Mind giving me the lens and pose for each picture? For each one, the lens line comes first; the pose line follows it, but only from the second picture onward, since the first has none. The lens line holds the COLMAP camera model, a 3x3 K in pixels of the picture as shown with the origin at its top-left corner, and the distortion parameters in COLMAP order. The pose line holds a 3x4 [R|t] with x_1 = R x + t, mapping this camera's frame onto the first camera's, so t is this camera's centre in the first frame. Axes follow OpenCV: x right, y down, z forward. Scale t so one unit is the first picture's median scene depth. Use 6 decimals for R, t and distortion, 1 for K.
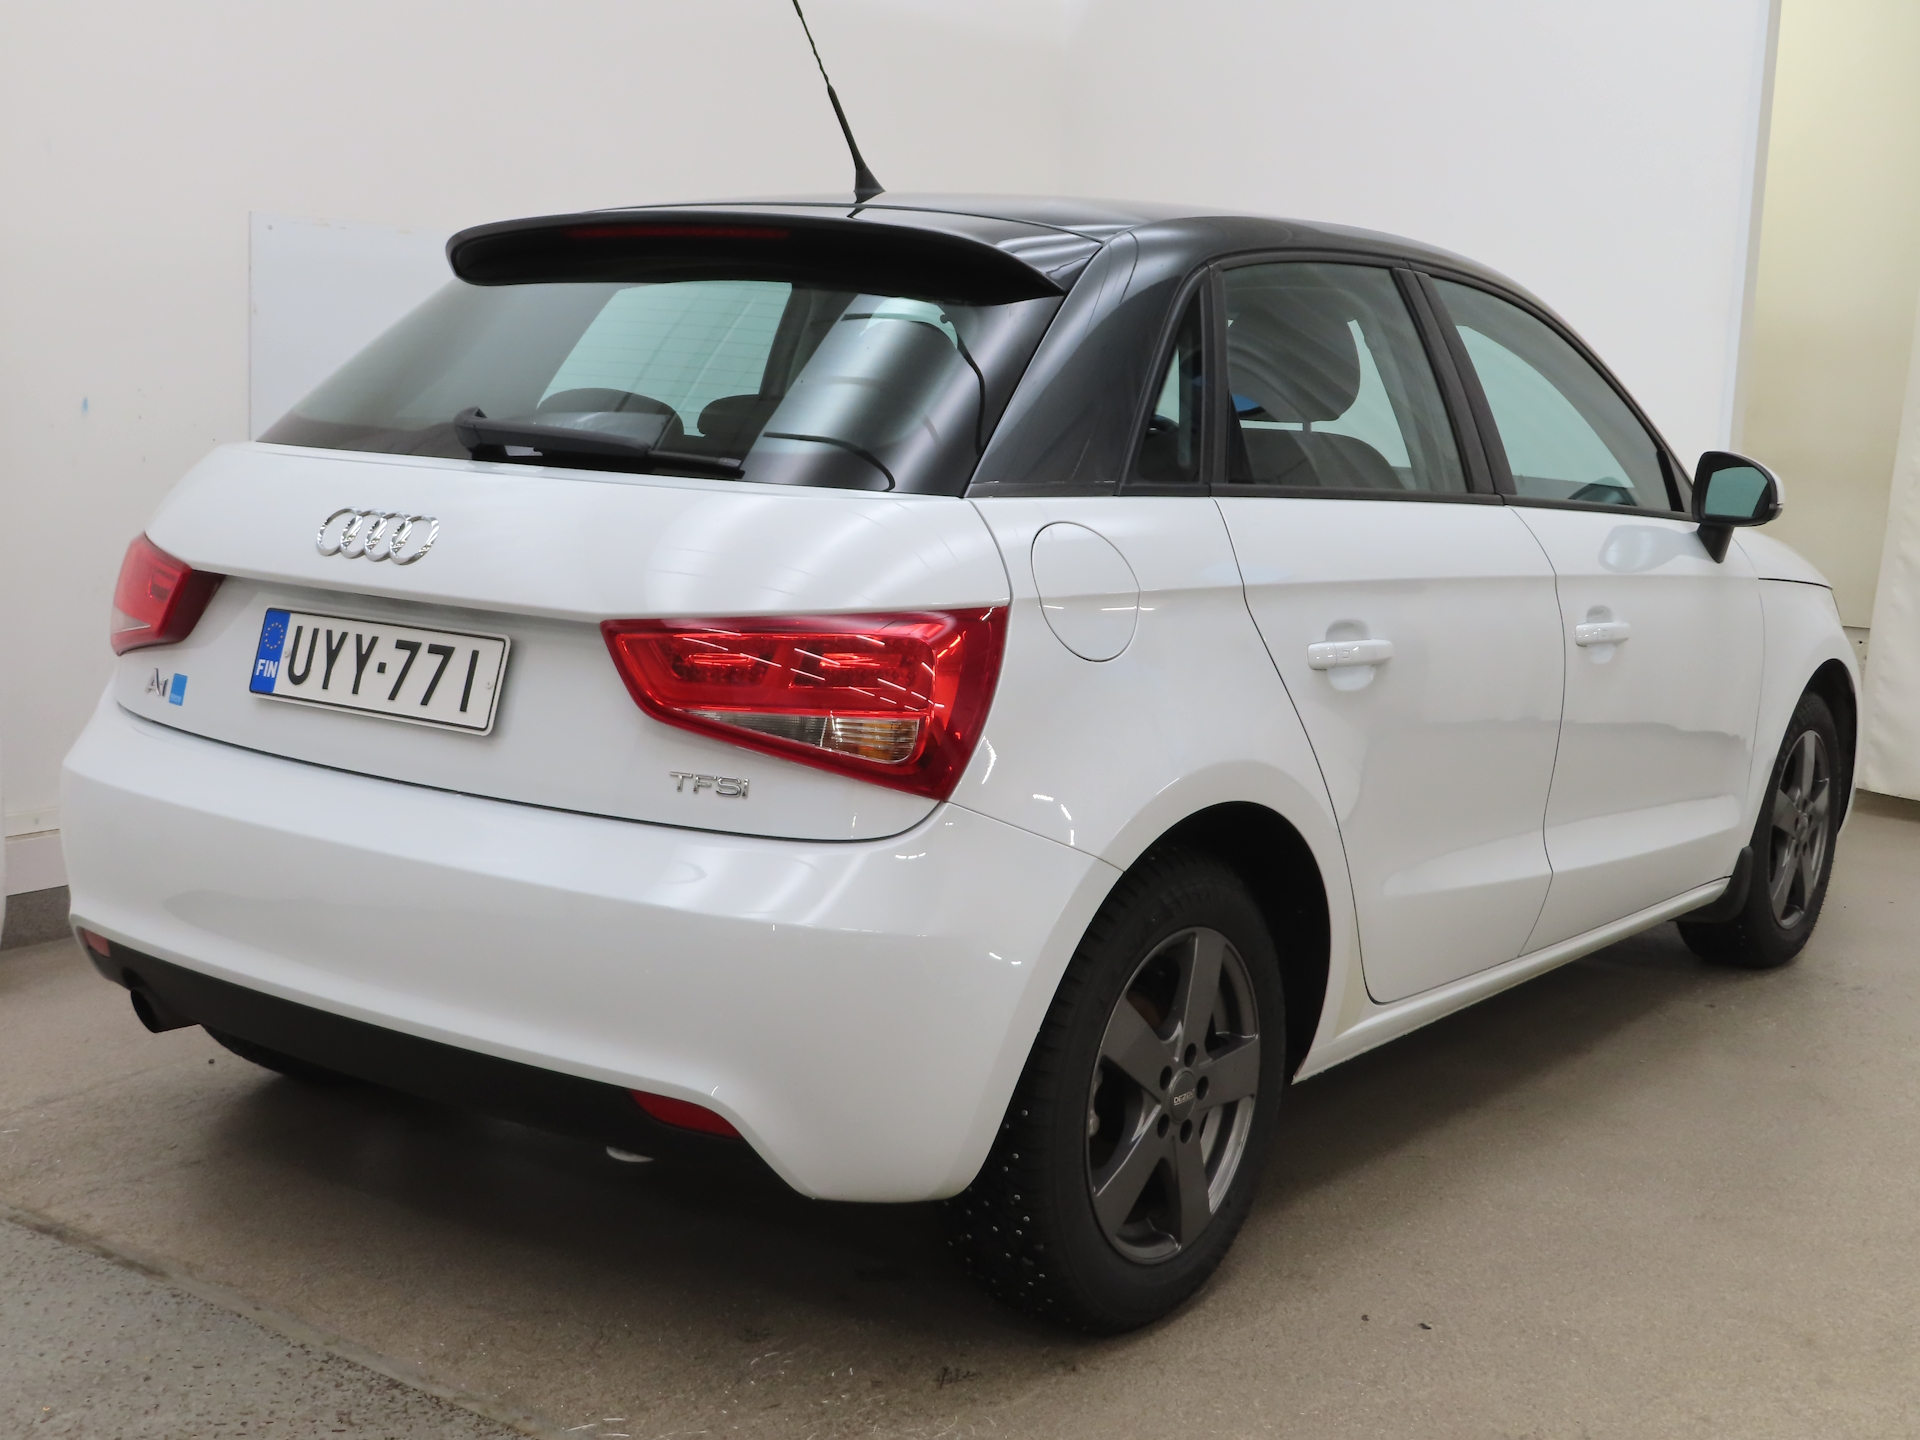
lens RADIAL K [[2412.1, 0, 950.8], [0, 2412.1, 728.2], [0, 0, 1]] dist [-0.011515, 0.000000]
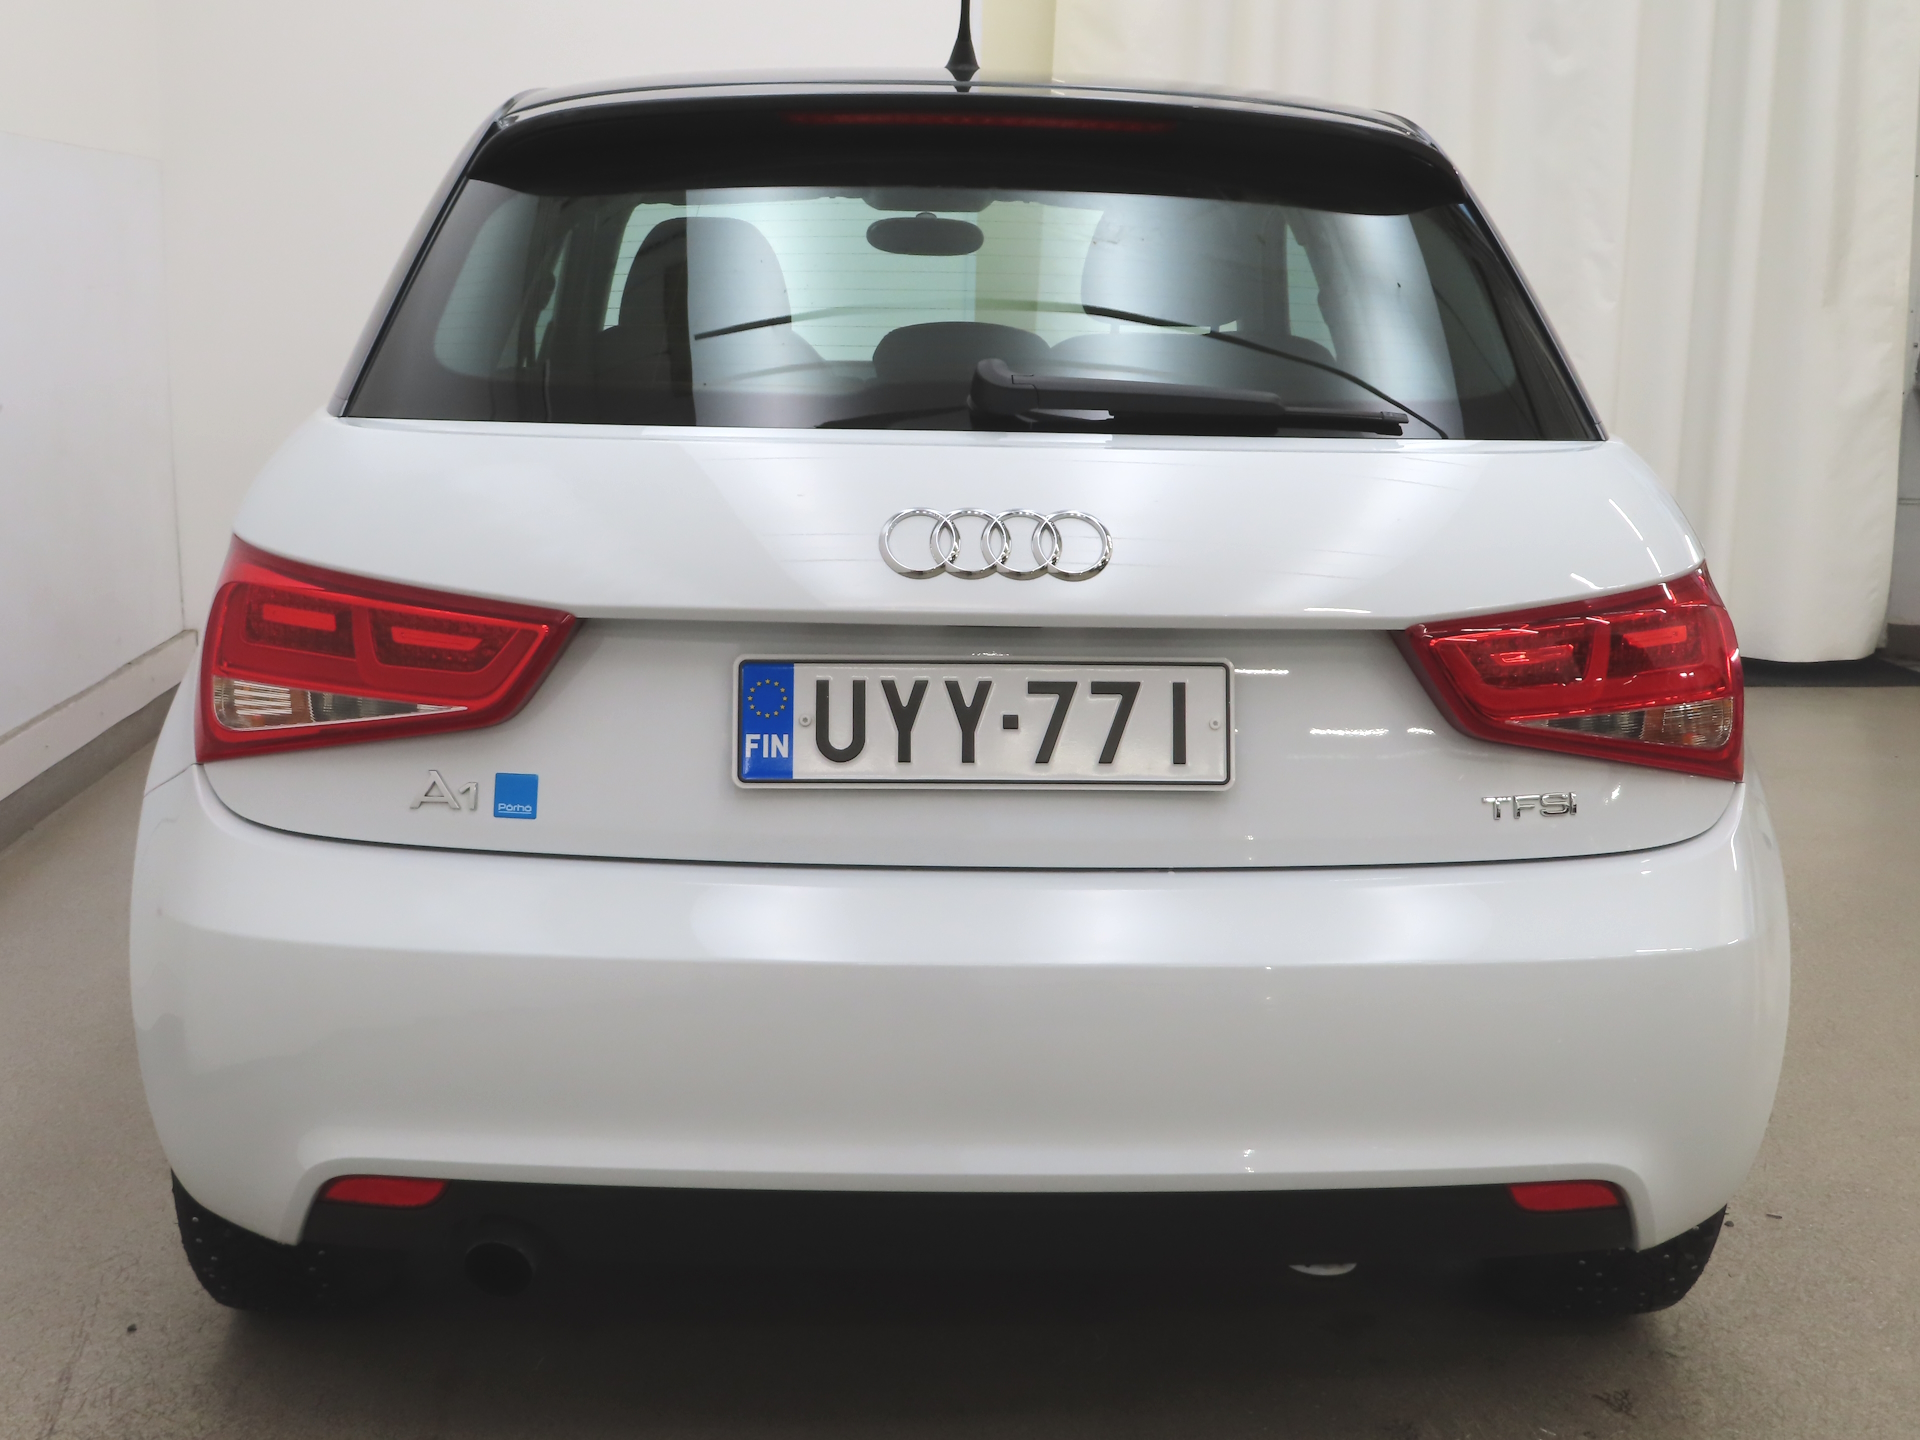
lens RADIAL K [[2412.1, 0, 949.3], [0, 2412.1, 728.1], [0, 0, 1]] dist [-0.011515, 0.000000]
pose [[0.770732, -0.141015, 0.621358, -0.700724], [0.104019, 0.989966, 0.095645, -0.094705], [-0.628611, -0.009084, 0.777667, 0.433311]]
